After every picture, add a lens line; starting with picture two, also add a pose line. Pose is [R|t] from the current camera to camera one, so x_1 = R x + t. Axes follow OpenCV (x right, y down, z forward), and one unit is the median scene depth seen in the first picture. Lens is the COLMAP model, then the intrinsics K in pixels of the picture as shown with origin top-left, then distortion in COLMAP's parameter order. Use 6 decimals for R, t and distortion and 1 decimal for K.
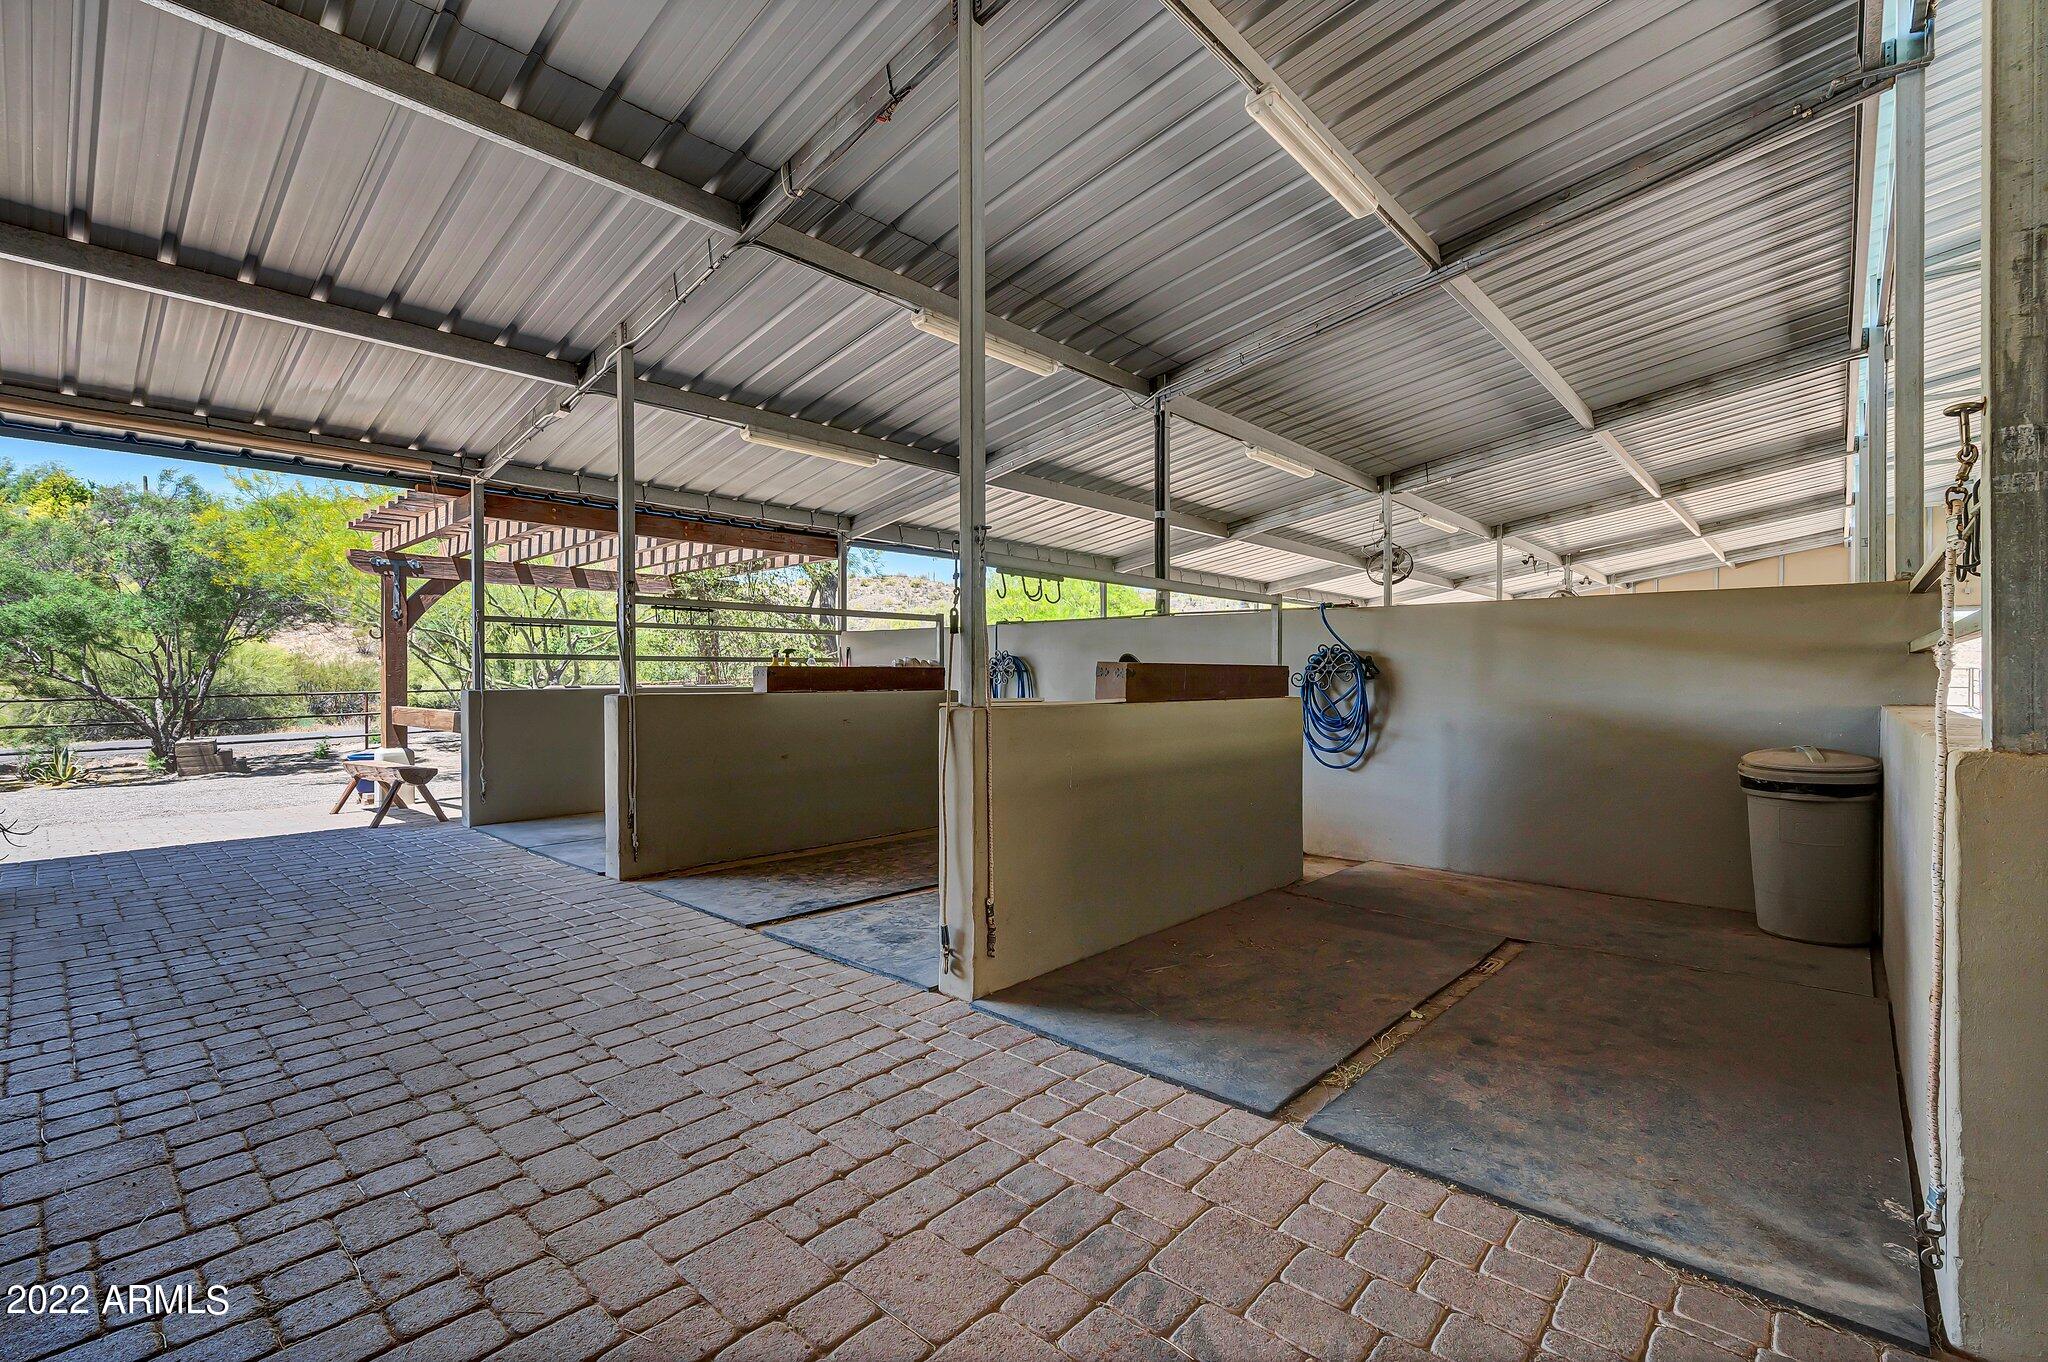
lens RADIAL K [[906.9, 0, 1024.0], [0, 906.9, 681.0], [0, 0, 1]] dist [-0.001770, -0.000051]
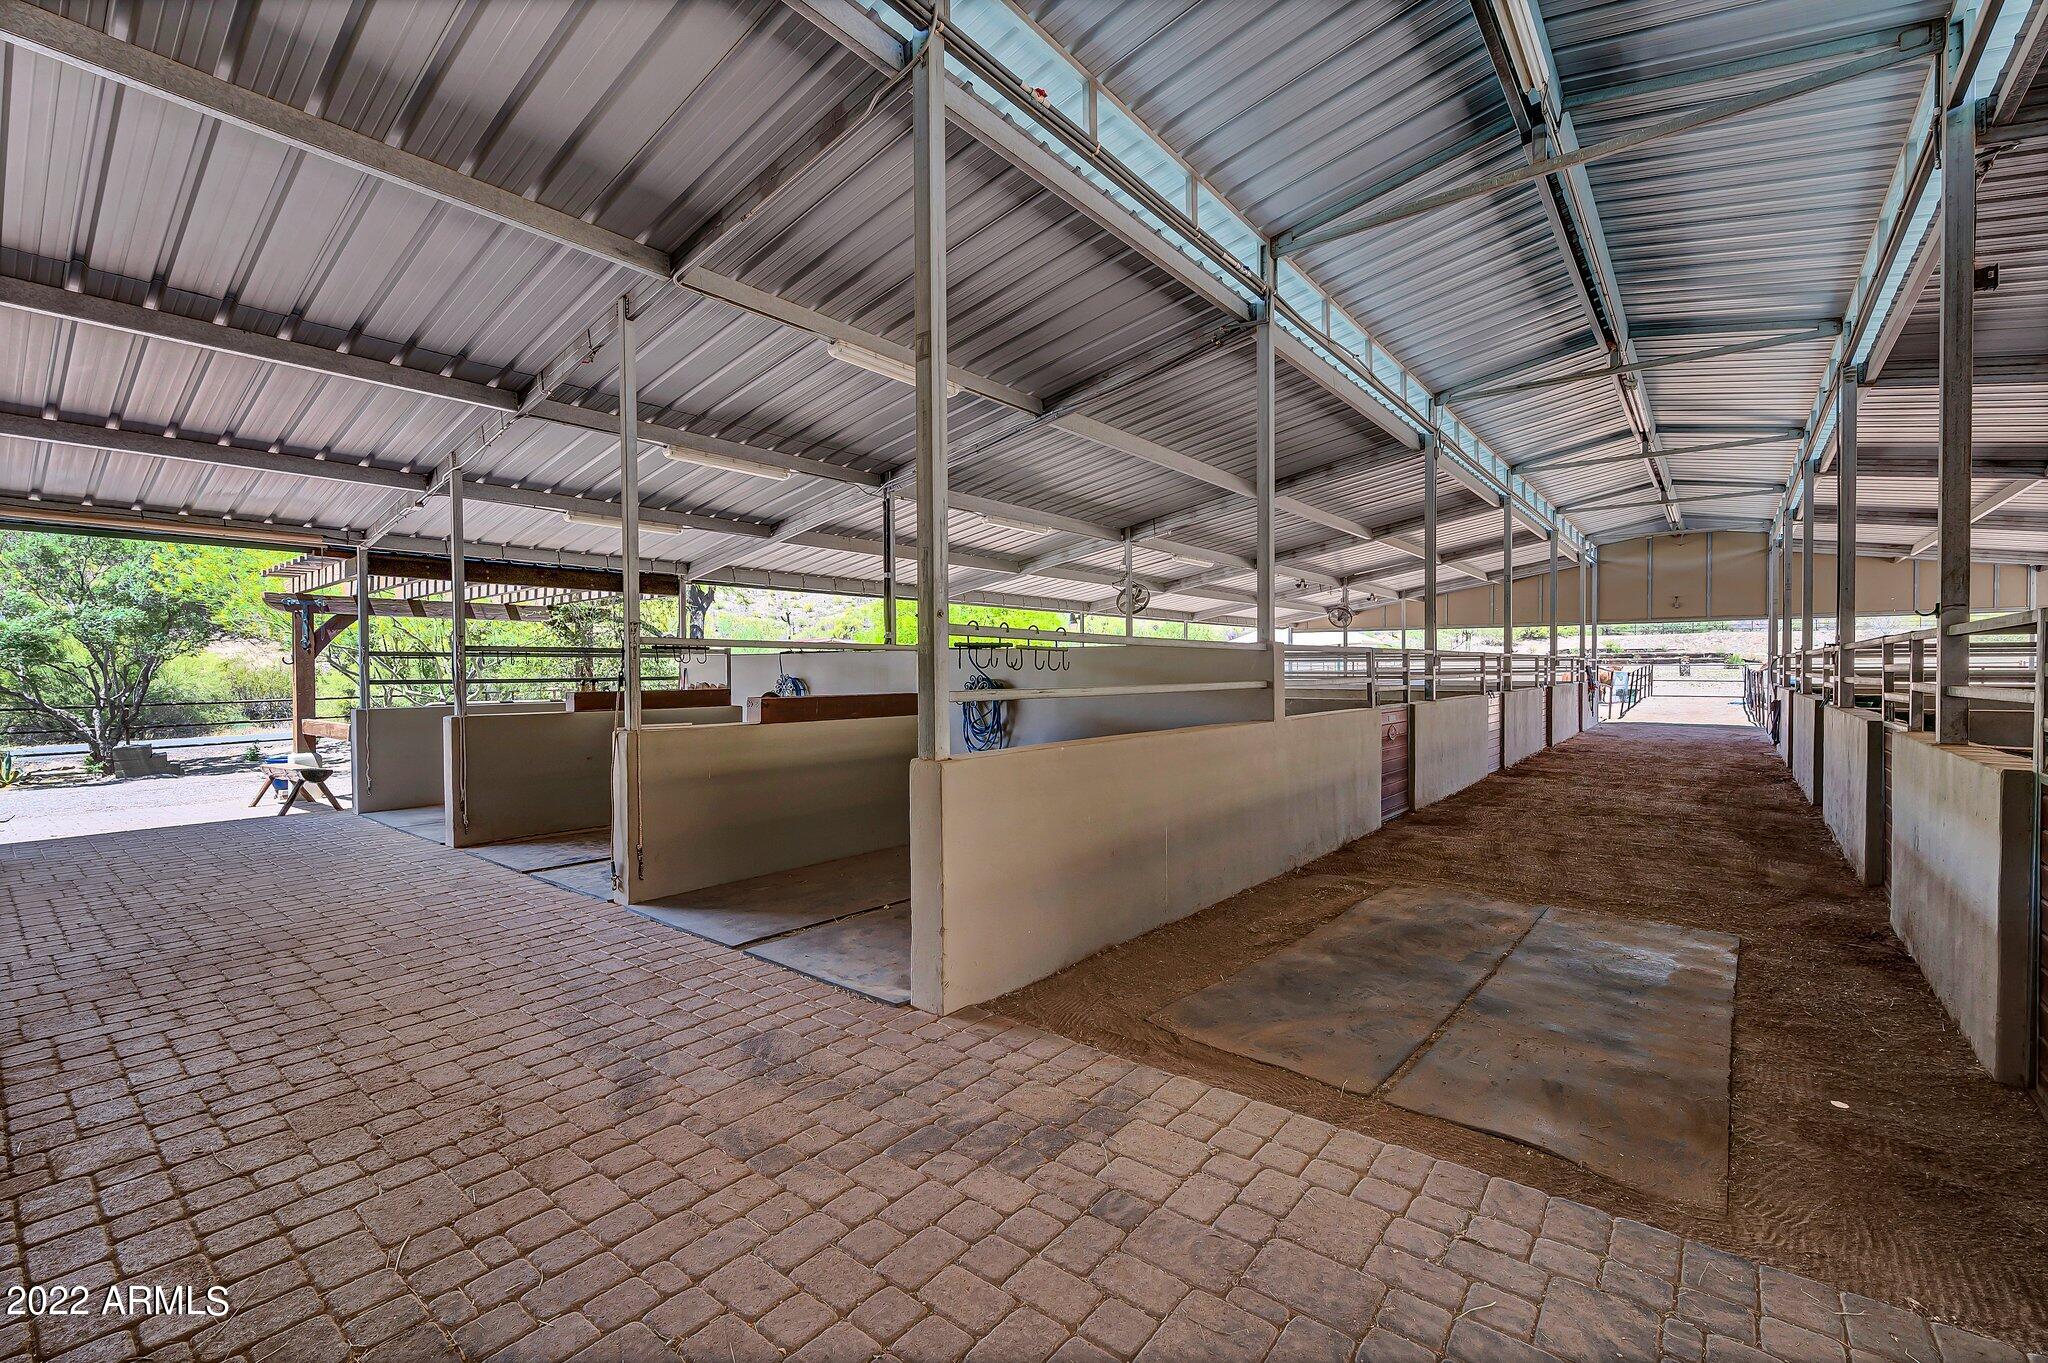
lens RADIAL K [[874.4, 0, 1020.9], [0, 874.4, 680.0], [0, 0, 1]] dist [0.000729, 0.000168]
pose [[0.998493, -0.006512, 0.054485, 0.279686], [0.006205, 0.999964, 0.005793, -0.034000], [-0.054521, -0.005447, 0.998498, -0.315073]]
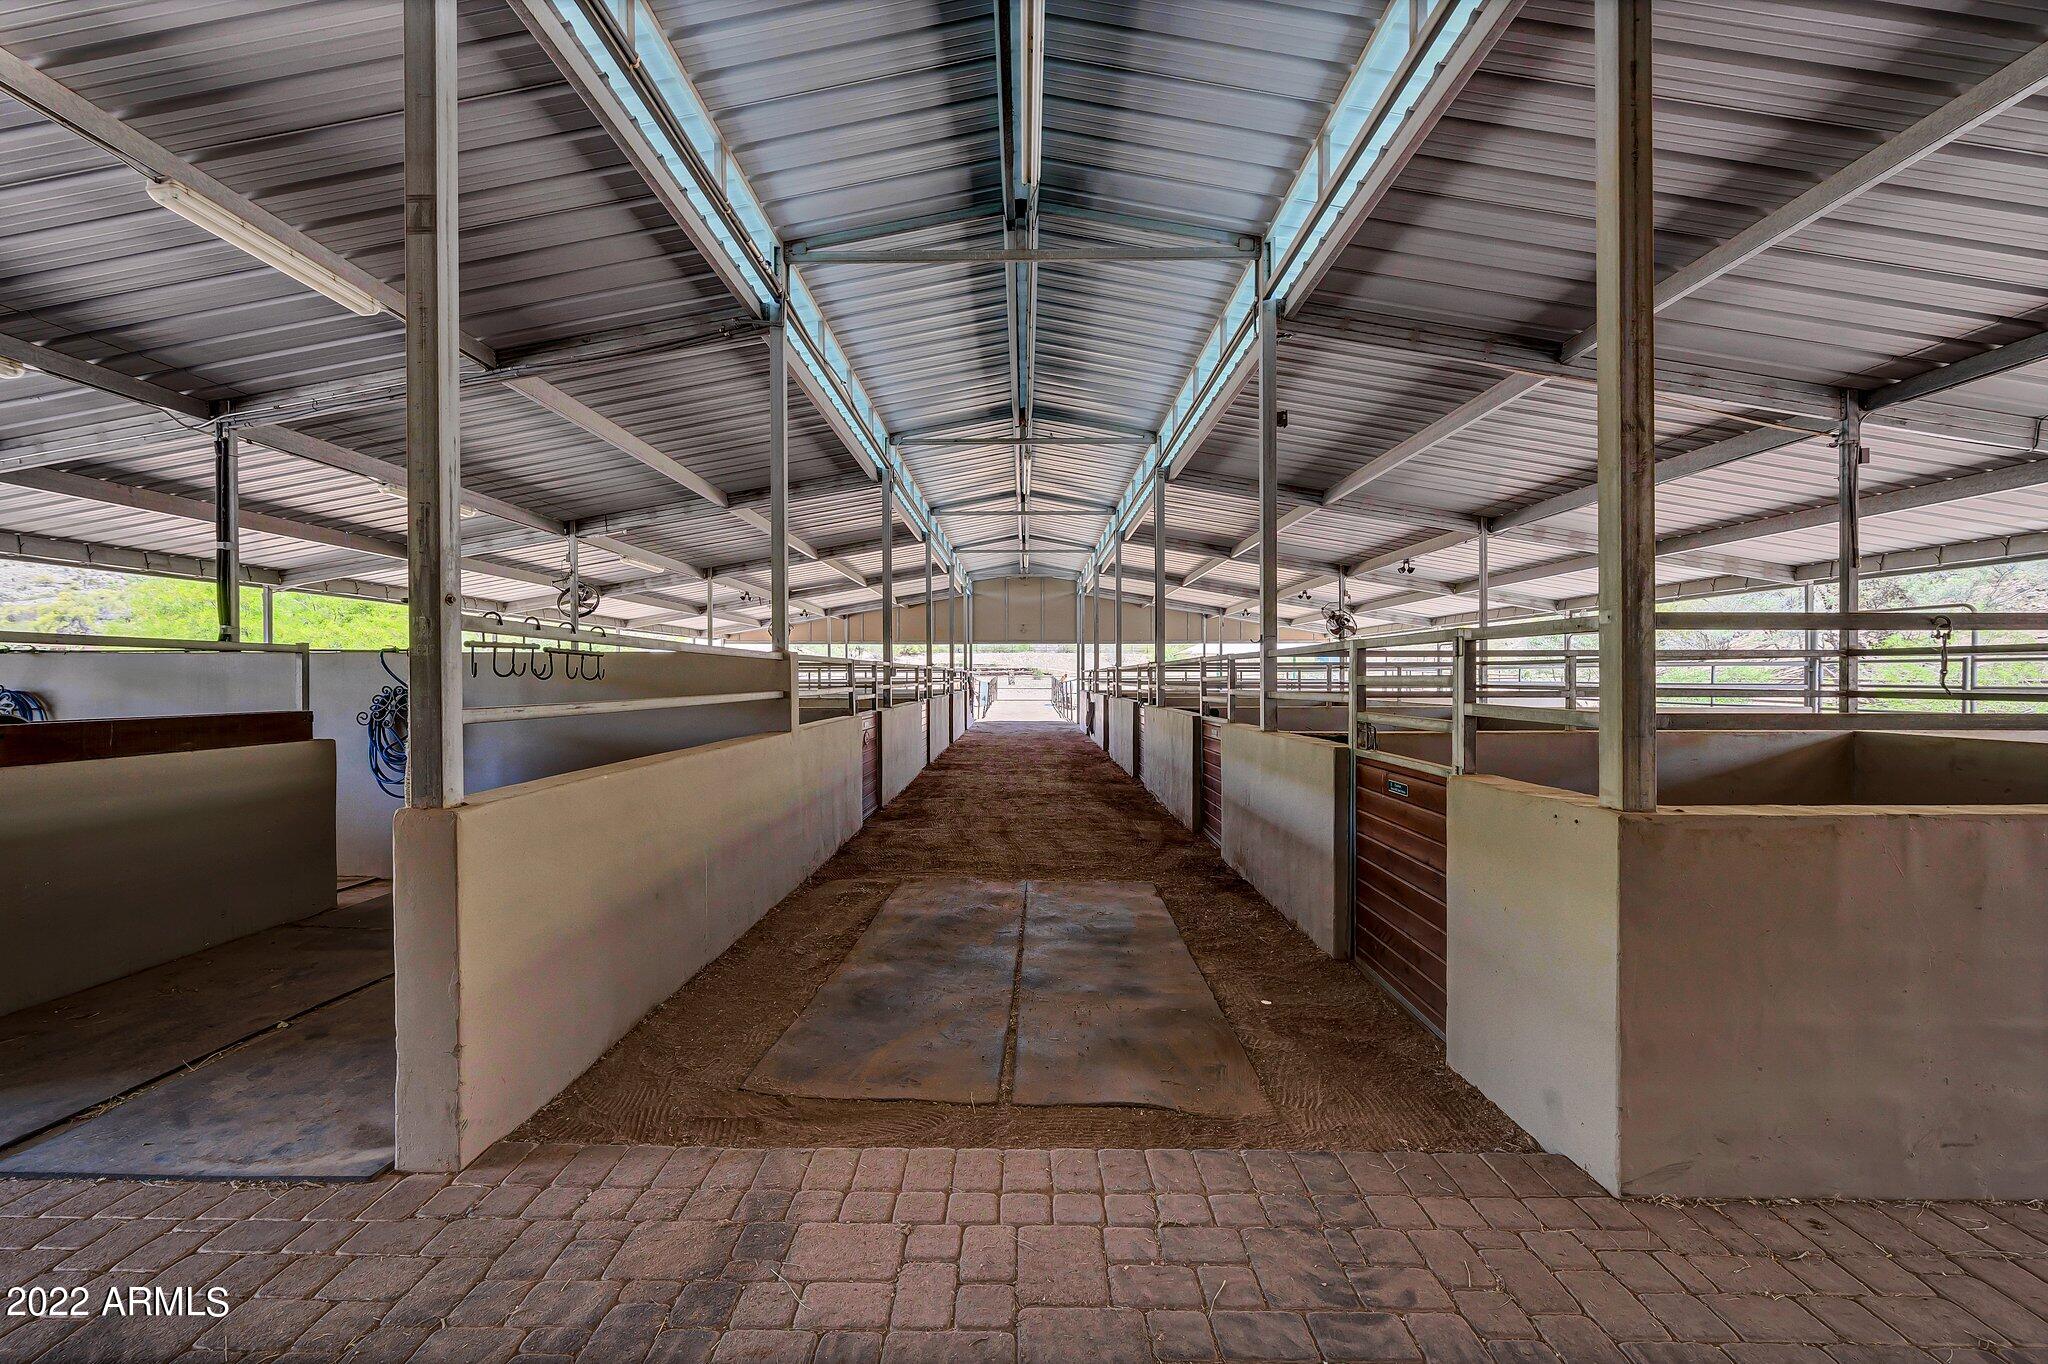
lens RADIAL K [[823.9, 0, 1012.7], [0, 823.9, 682.3], [0, 0, 1]] dist [-0.002466, 0.000039]
pose [[0.753511, -0.006729, 0.657401, 0.208922], [0.007303, 0.999972, 0.001864, -0.034986], [-0.657395, 0.003396, 0.753538, -0.204751]]
